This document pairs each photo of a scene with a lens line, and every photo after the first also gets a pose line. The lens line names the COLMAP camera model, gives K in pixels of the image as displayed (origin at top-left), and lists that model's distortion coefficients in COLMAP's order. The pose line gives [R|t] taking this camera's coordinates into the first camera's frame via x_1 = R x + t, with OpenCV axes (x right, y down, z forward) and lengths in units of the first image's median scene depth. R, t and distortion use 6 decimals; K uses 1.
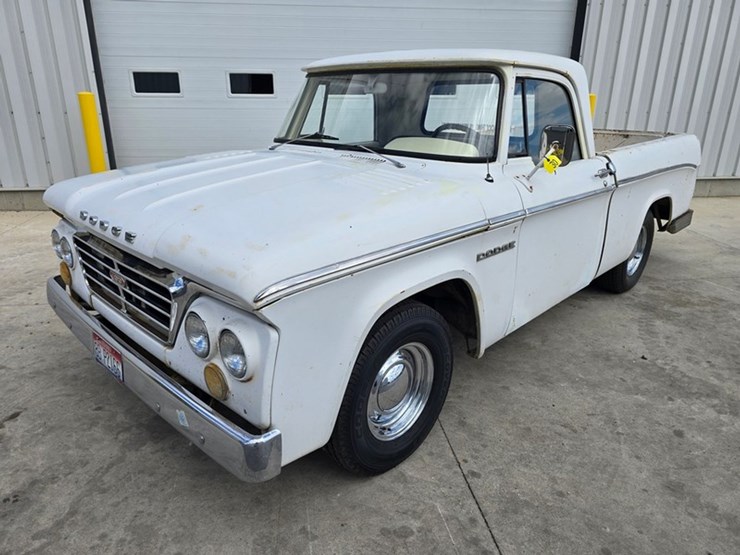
lens RADIAL K [[496.7, 0, 366.1], [0, 496.7, 261.4], [0, 0, 1]] dist [0.057598, -0.051409]
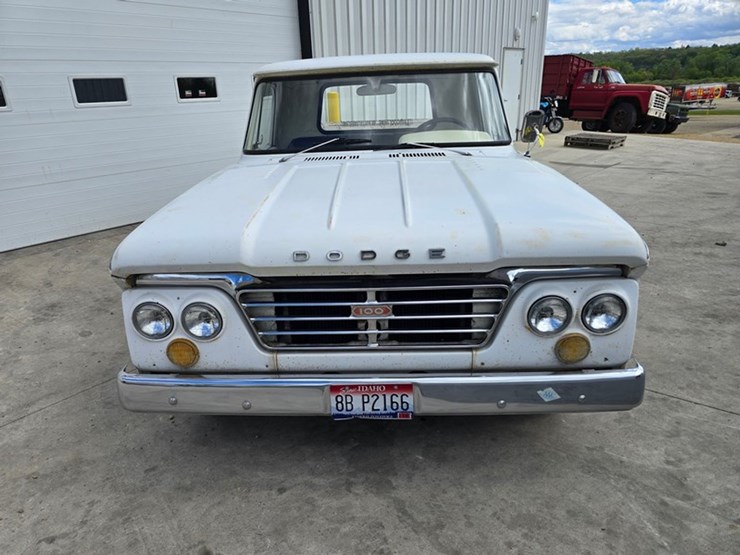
lens RADIAL K [[492.5, 0, 359.8], [0, 492.5, 277.9], [0, 0, 1]] dist [0.046521, -0.042976]
pose [[0.748336, -0.266678, 0.607352, -0.765127], [0.248157, 0.961689, 0.116500, -0.096938], [-0.615151, 0.063538, 0.785845, 0.237594]]
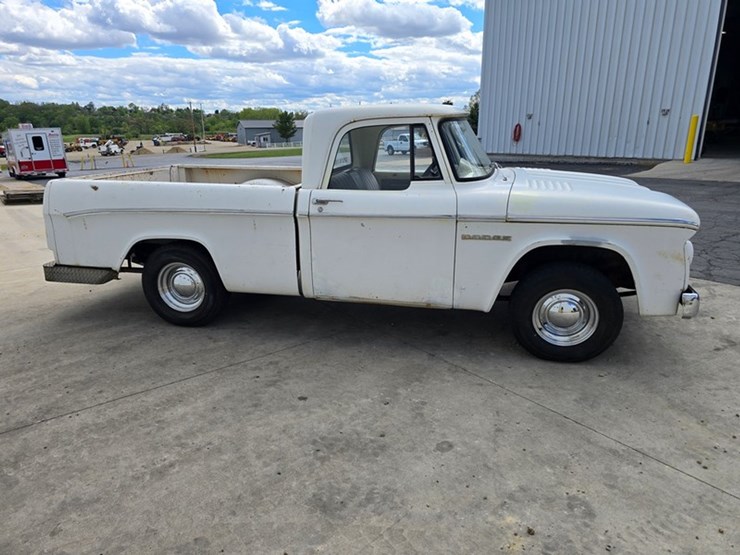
lens RADIAL K [[492.5, 0, 359.8], [0, 492.5, 277.9], [0, 0, 1]] dist [0.046521, -0.042976]
pose [[-0.514089, -0.249974, 0.820503, -1.155985], [0.279931, 0.855317, 0.435972, -0.708394], [-0.810772, 0.453812, -0.369734, 2.029710]]
